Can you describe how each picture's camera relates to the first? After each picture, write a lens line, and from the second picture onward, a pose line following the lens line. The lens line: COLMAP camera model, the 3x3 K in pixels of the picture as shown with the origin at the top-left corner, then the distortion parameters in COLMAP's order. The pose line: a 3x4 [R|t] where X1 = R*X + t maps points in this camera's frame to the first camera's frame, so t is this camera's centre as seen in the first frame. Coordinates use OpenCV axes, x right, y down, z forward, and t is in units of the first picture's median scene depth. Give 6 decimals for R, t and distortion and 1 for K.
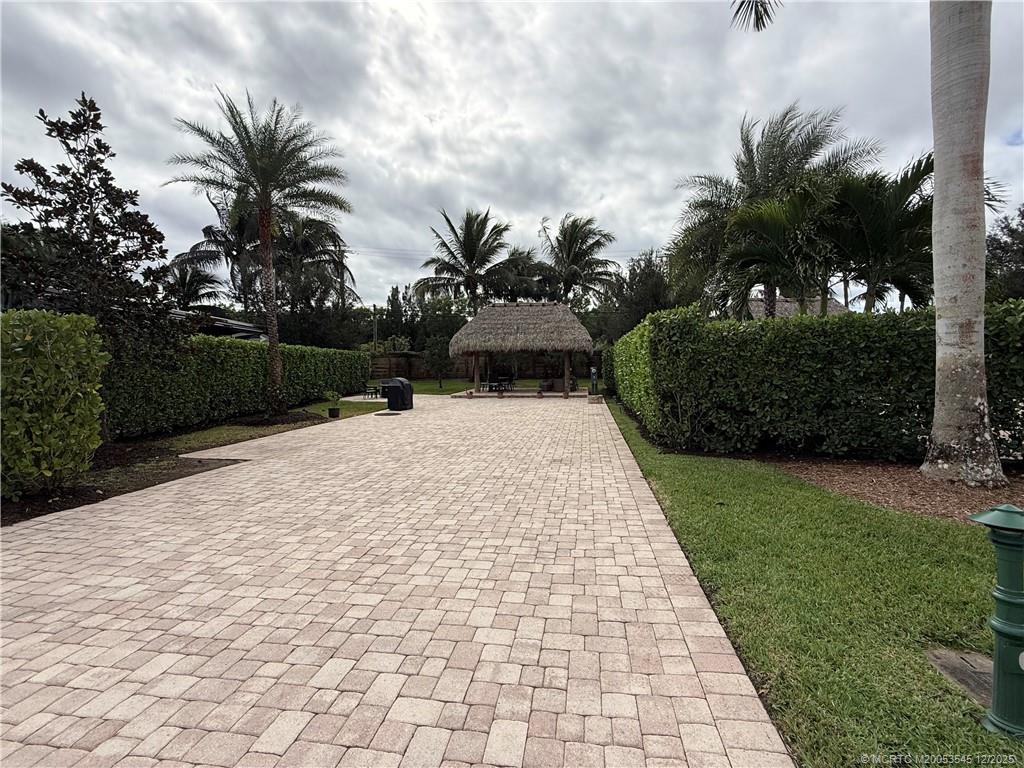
lens RADIAL K [[471.3, 0, 500.4], [0, 471.3, 416.4], [0, 0, 1]] dist [0.001586, -0.000382]
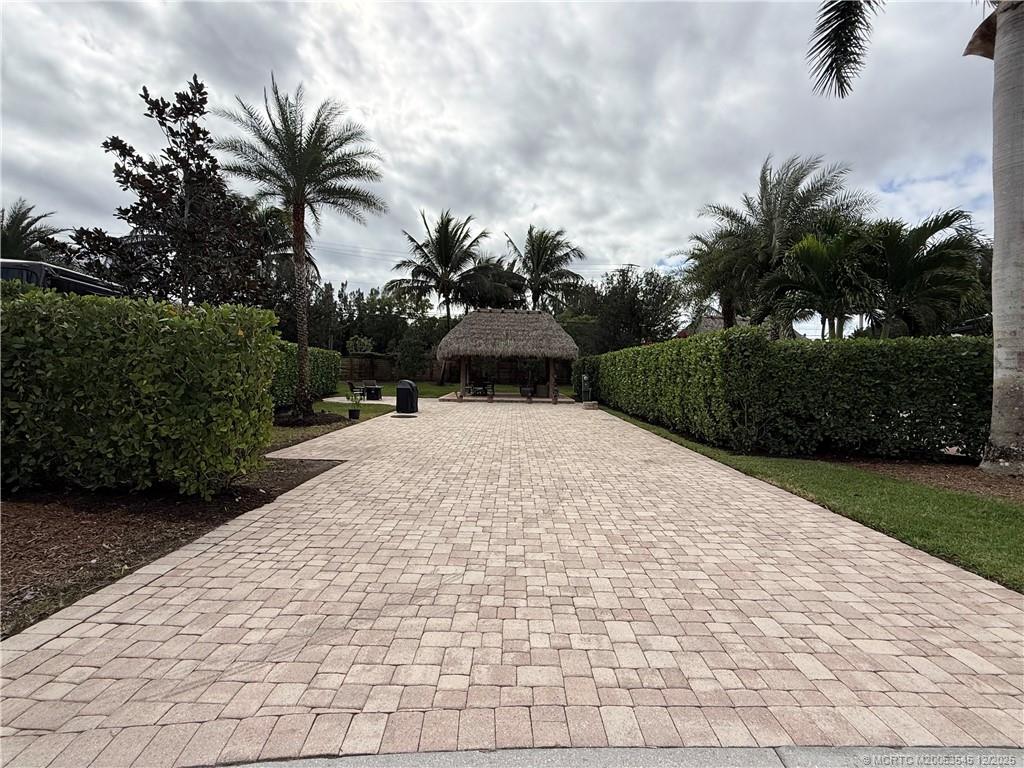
lens RADIAL K [[471.3, 0, 497.3], [0, 471.3, 422.9], [0, 0, 1]] dist [0.001586, -0.000382]
pose [[0.988535, 0.012853, 0.150446, -0.126262], [-0.013575, 0.999901, 0.003778, 0.001675], [-0.150382, -0.005777, 0.988611, -0.010732]]
